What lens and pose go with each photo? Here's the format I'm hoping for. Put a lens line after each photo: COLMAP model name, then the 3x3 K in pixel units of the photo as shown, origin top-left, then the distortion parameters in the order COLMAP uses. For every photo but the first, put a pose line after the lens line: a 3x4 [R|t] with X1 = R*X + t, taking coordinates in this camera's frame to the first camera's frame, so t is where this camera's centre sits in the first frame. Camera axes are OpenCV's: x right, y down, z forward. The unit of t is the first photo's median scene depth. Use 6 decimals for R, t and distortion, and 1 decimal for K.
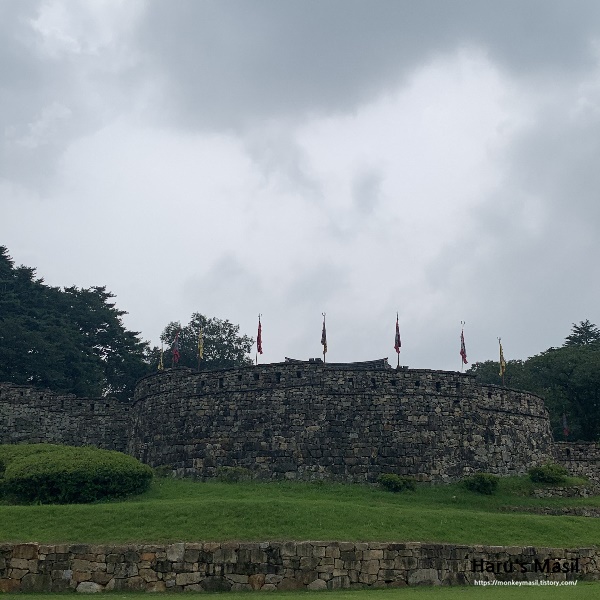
lens RADIAL K [[835.9, 0, 295.8], [0, 835.9, 286.0], [0, 0, 1]] dist [0.045943, 0.000000]
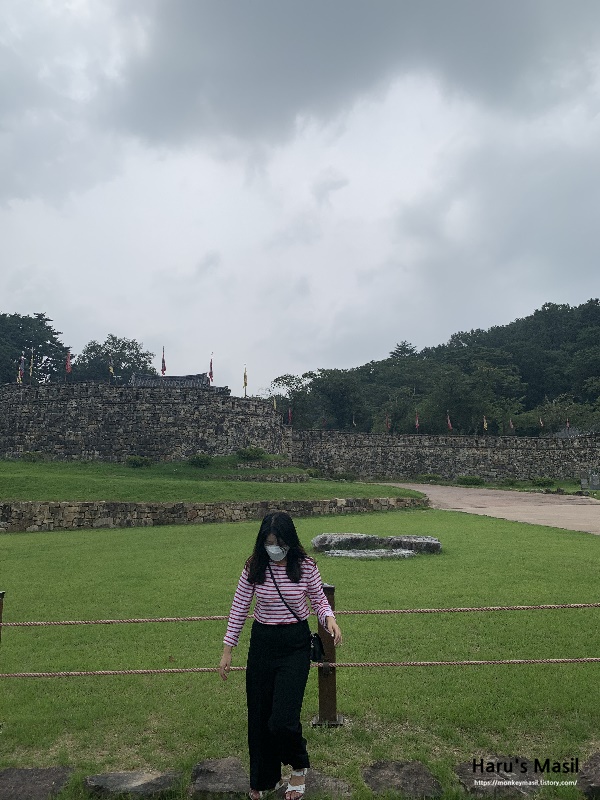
lens RADIAL K [[615.4, 0, 299.7], [0, 615.4, 398.6], [0, 0, 1]] dist [0.084891, -0.058237]
pose [[0.996964, 0.001938, 0.077842, 0.290708], [-0.013341, 0.989160, 0.146235, -0.042035], [-0.076714, -0.146830, 0.986183, -0.103437]]
